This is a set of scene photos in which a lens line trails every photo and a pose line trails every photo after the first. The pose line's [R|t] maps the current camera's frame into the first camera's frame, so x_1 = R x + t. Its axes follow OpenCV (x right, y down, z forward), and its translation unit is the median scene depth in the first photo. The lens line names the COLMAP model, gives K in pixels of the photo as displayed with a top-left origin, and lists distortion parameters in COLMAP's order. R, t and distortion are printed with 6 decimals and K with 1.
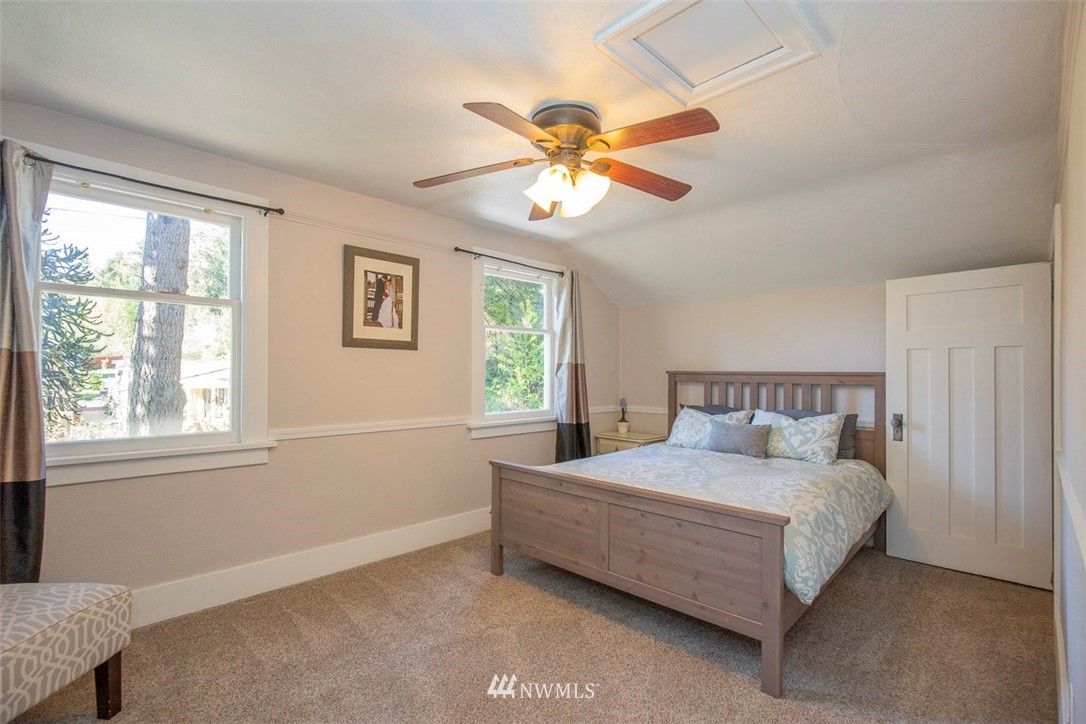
lens RADIAL K [[501.7, 0, 545.2], [0, 501.7, 365.4], [0, 0, 1]] dist [0.001532, 0.000680]
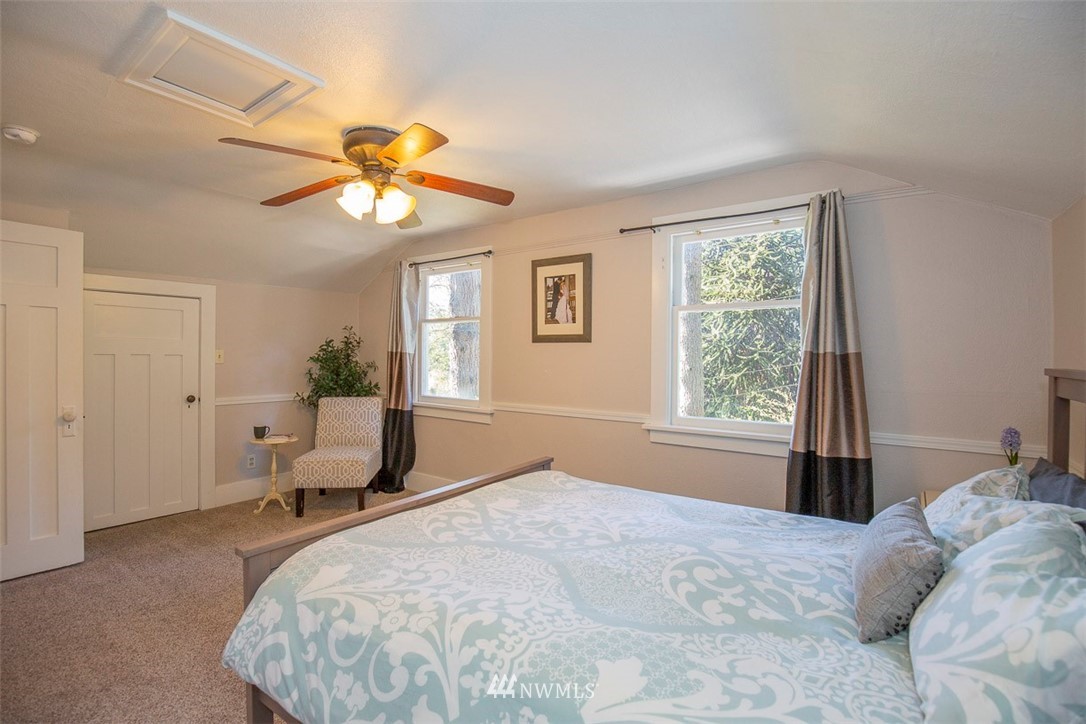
lens RADIAL K [[501.7, 0, 544.6], [0, 501.7, 361.9], [0, 0, 1]] dist [0.001532, 0.000680]
pose [[0.148130, -0.006986, -0.988943, 0.786277], [-0.004133, 0.999962, -0.007683, 0.018896], [0.988959, 0.005226, 0.148095, 0.795813]]
